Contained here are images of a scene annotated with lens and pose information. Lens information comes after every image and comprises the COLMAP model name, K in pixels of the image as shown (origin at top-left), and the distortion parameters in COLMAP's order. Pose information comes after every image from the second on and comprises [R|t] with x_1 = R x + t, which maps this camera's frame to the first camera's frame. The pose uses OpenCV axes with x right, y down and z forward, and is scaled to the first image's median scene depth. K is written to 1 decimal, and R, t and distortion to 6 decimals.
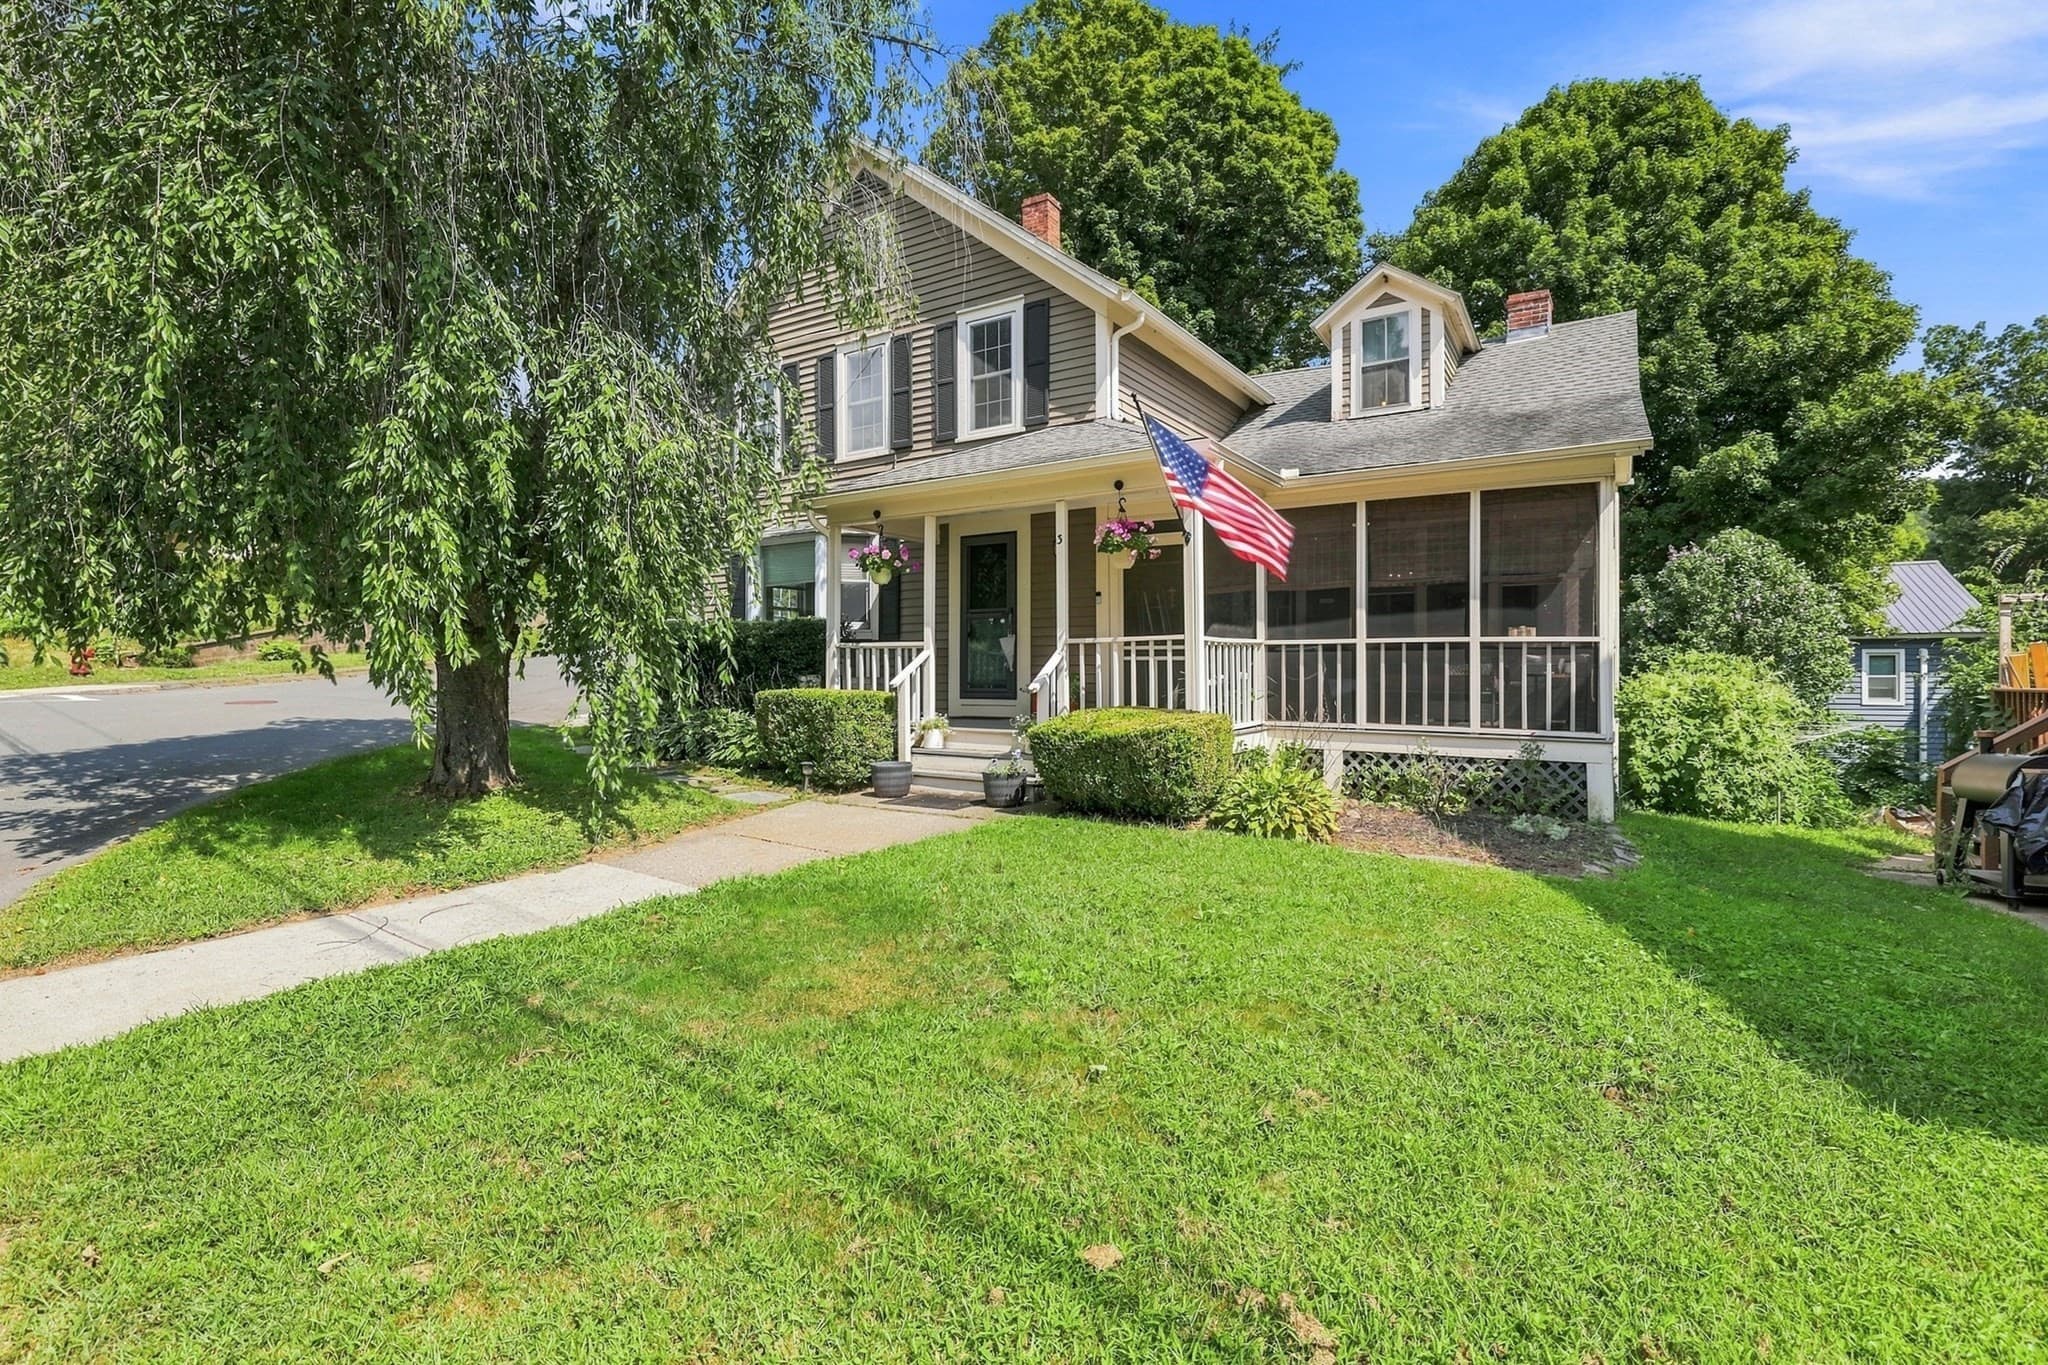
lens RADIAL K [[948.9, 0, 1039.7], [0, 948.9, 679.0], [0, 0, 1]] dist [-0.000805, -0.000376]
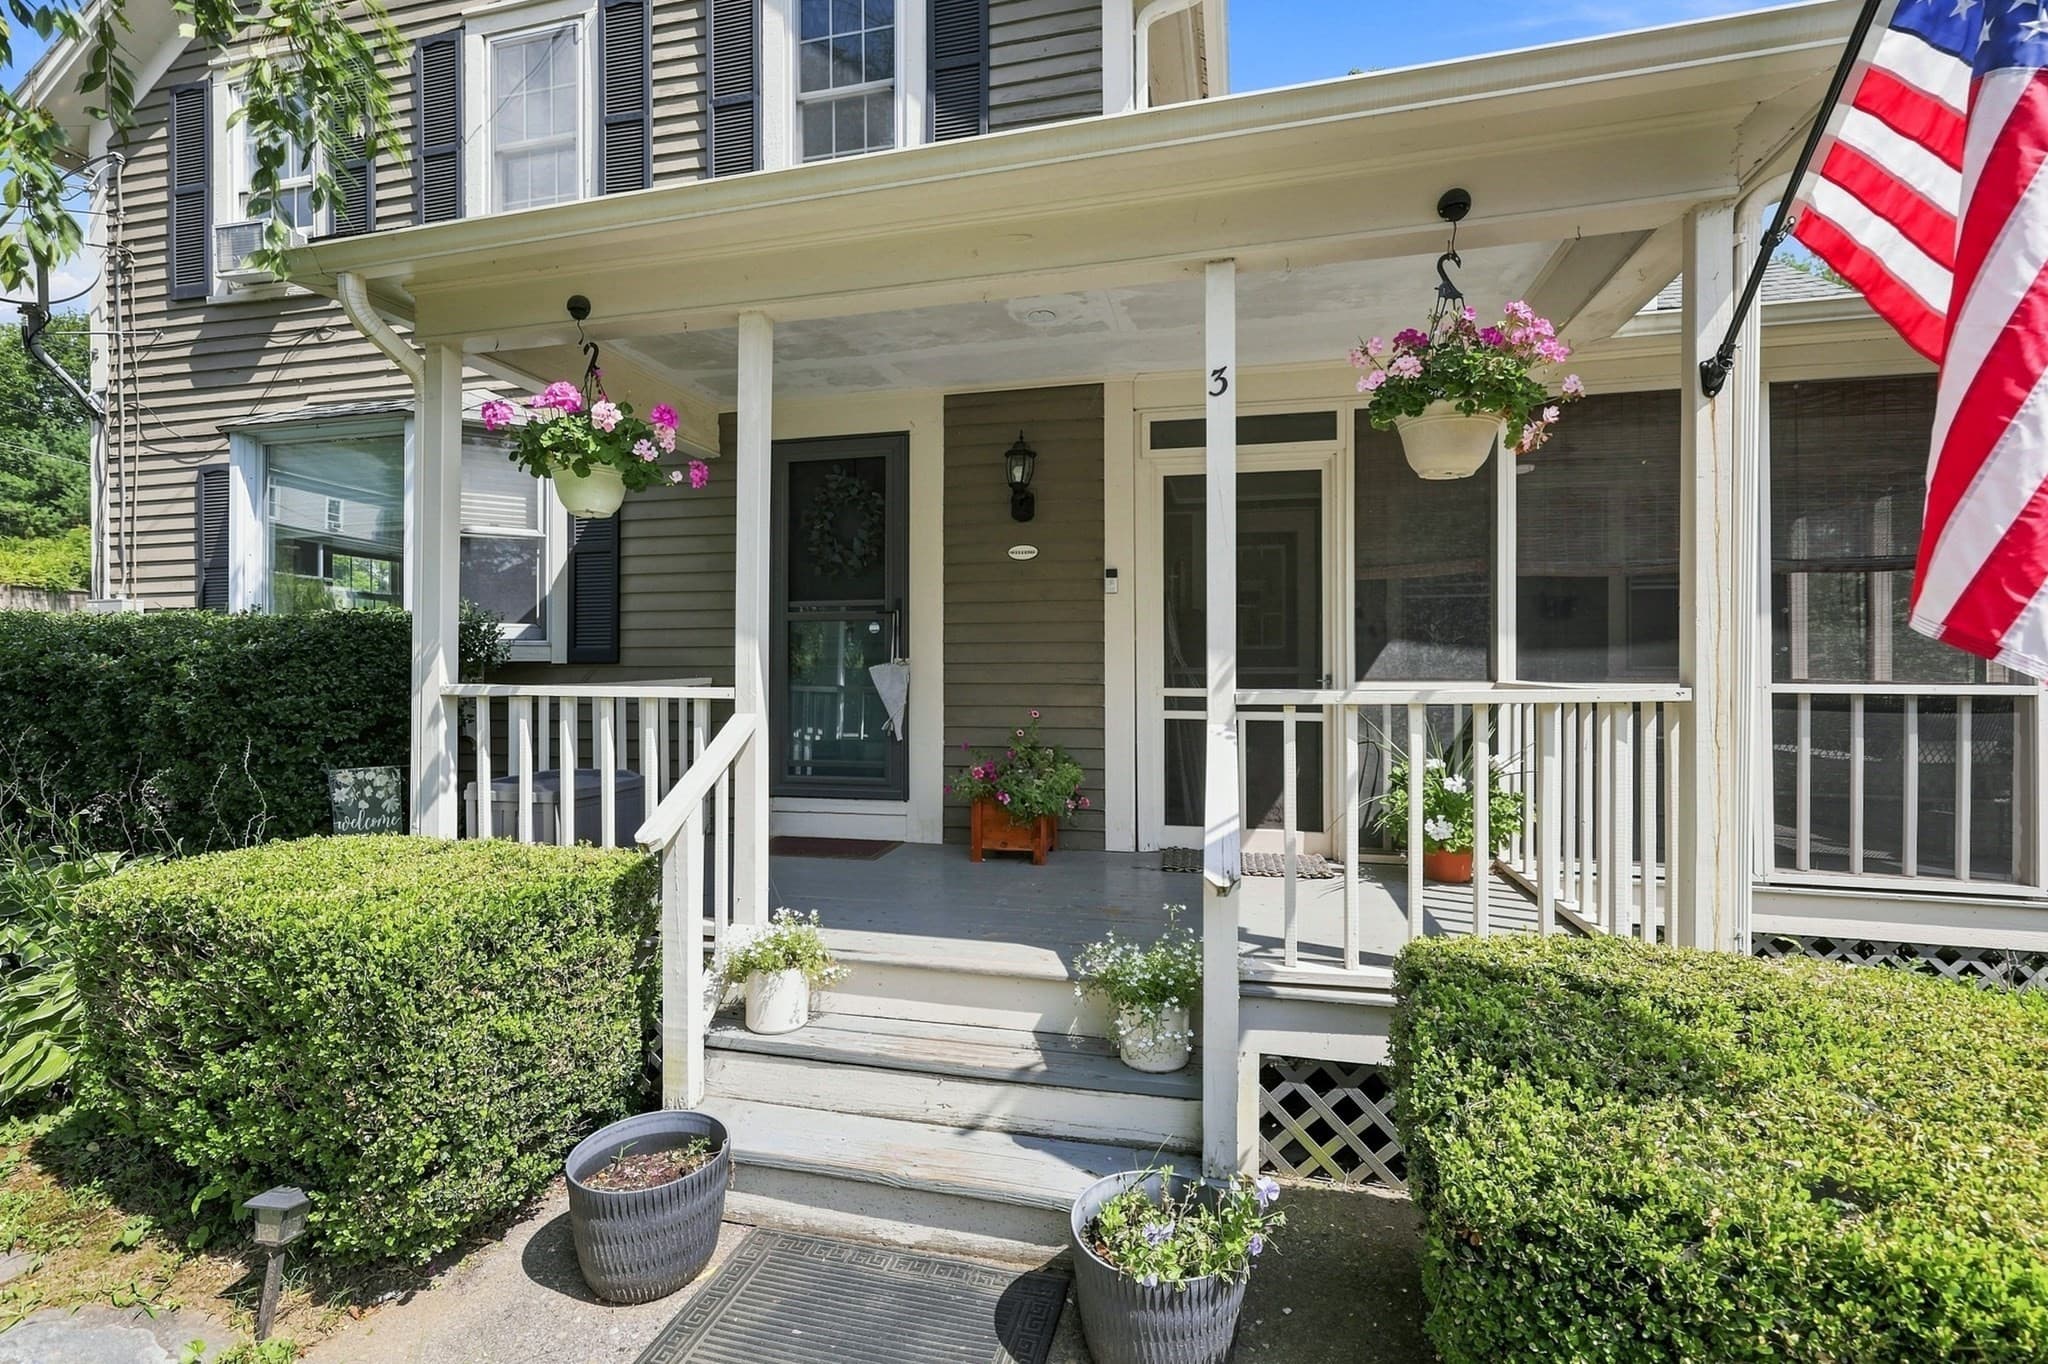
lens RADIAL K [[880.7, 0, 1031.6], [0, 880.7, 689.0], [0, 0, 1]] dist [-0.018485, 0.002716]
pose [[0.944408, -0.003208, 0.328760, -0.116082], [0.000055, 0.999954, 0.009601, -0.039073], [-0.328775, -0.009049, 0.944365, 0.627230]]
